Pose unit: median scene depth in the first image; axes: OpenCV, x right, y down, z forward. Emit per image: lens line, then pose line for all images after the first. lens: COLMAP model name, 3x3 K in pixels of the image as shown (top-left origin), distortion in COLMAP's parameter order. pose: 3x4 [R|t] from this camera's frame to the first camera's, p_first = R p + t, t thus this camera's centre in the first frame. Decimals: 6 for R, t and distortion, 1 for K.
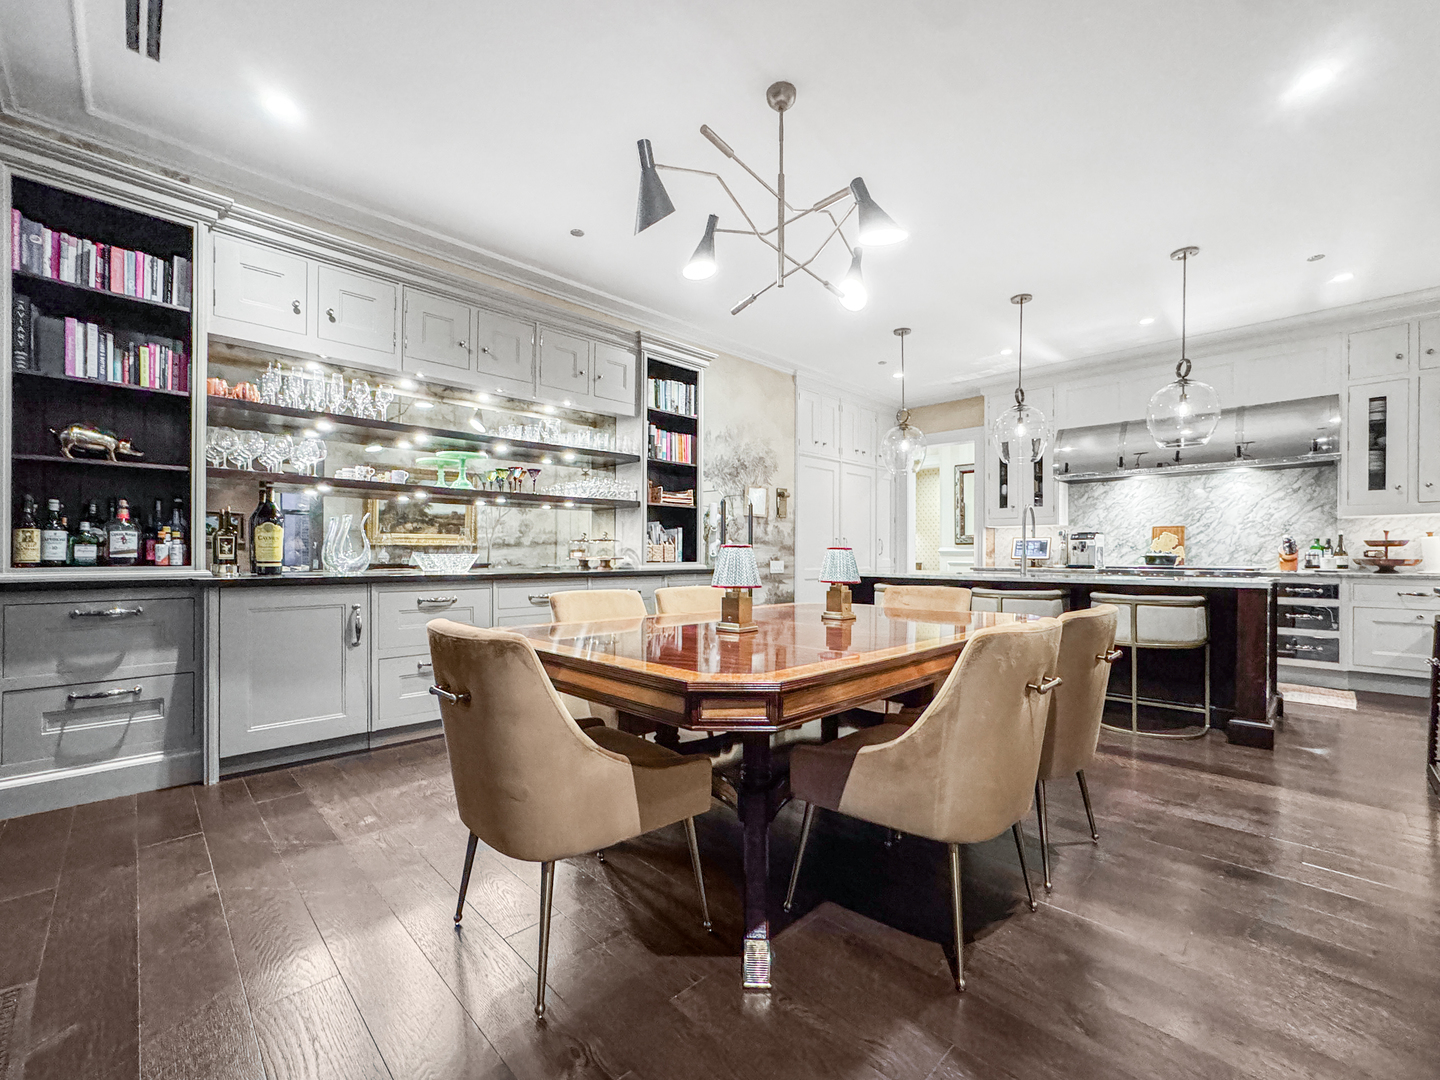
lens RADIAL K [[630.1, 0, 705.0], [0, 630.1, 566.7], [0, 0, 1]] dist [-0.007385, 0.004494]
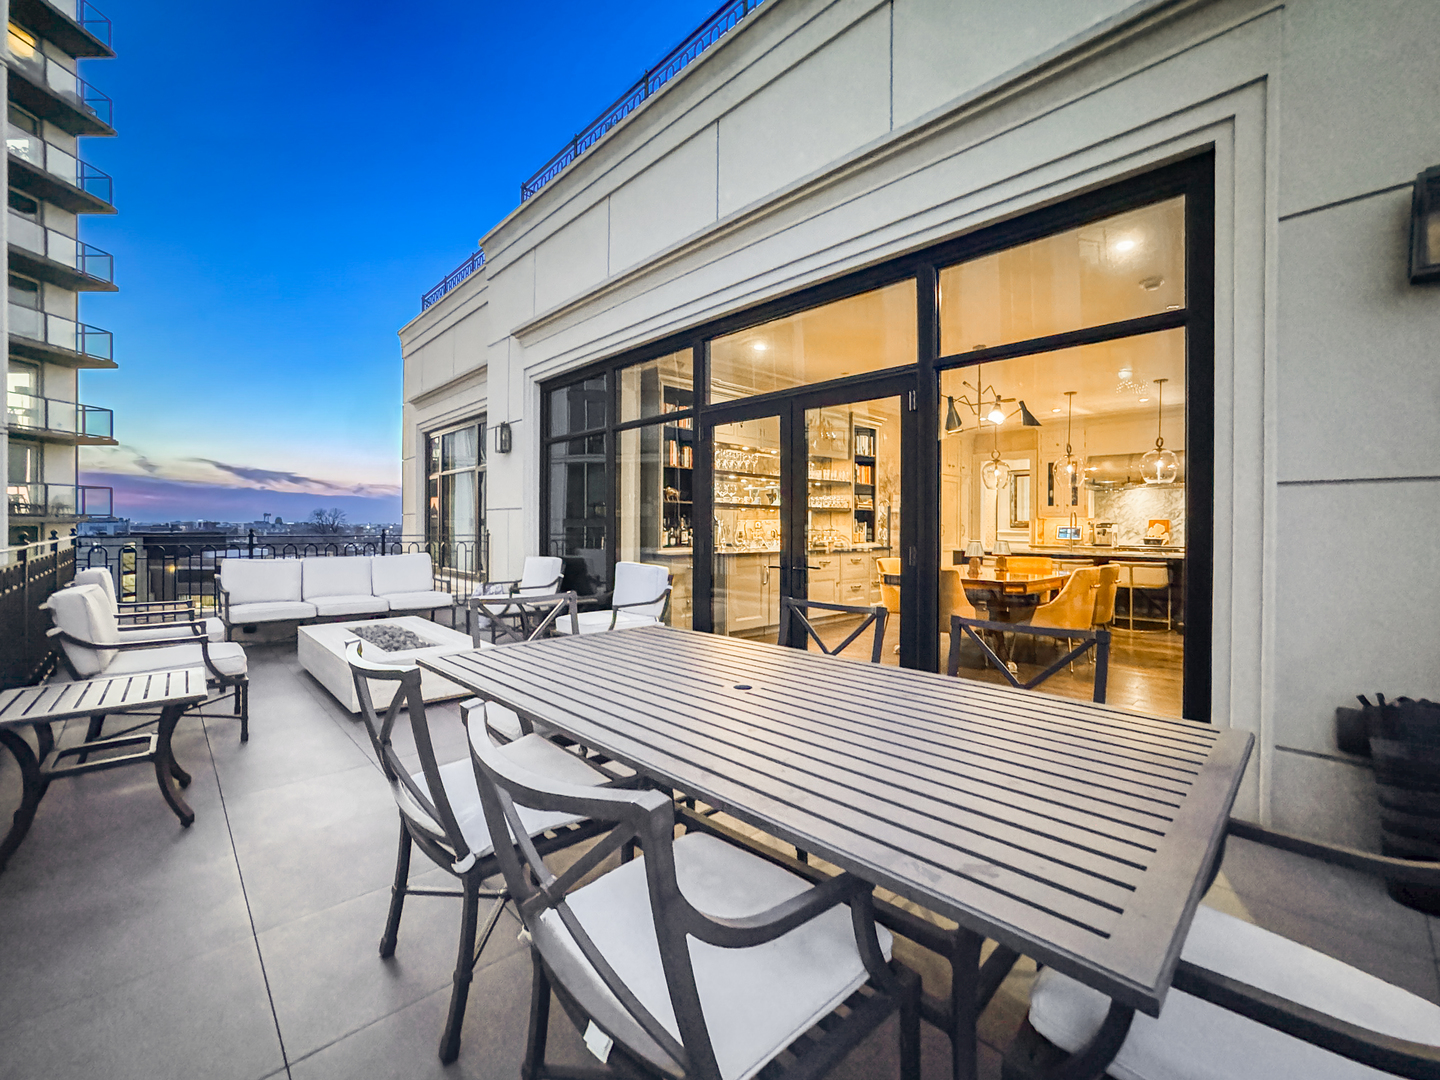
lens RADIAL K [[630.1, 0, 719.4], [0, 630.1, 542.4], [0, 0, 1]] dist [-0.007385, 0.004494]
pose [[0.999987, 0.003540, -0.003606, -0.418710], [-0.003518, 0.999975, 0.006052, -0.016666], [0.003627, -0.006040, 0.999975, -0.678361]]
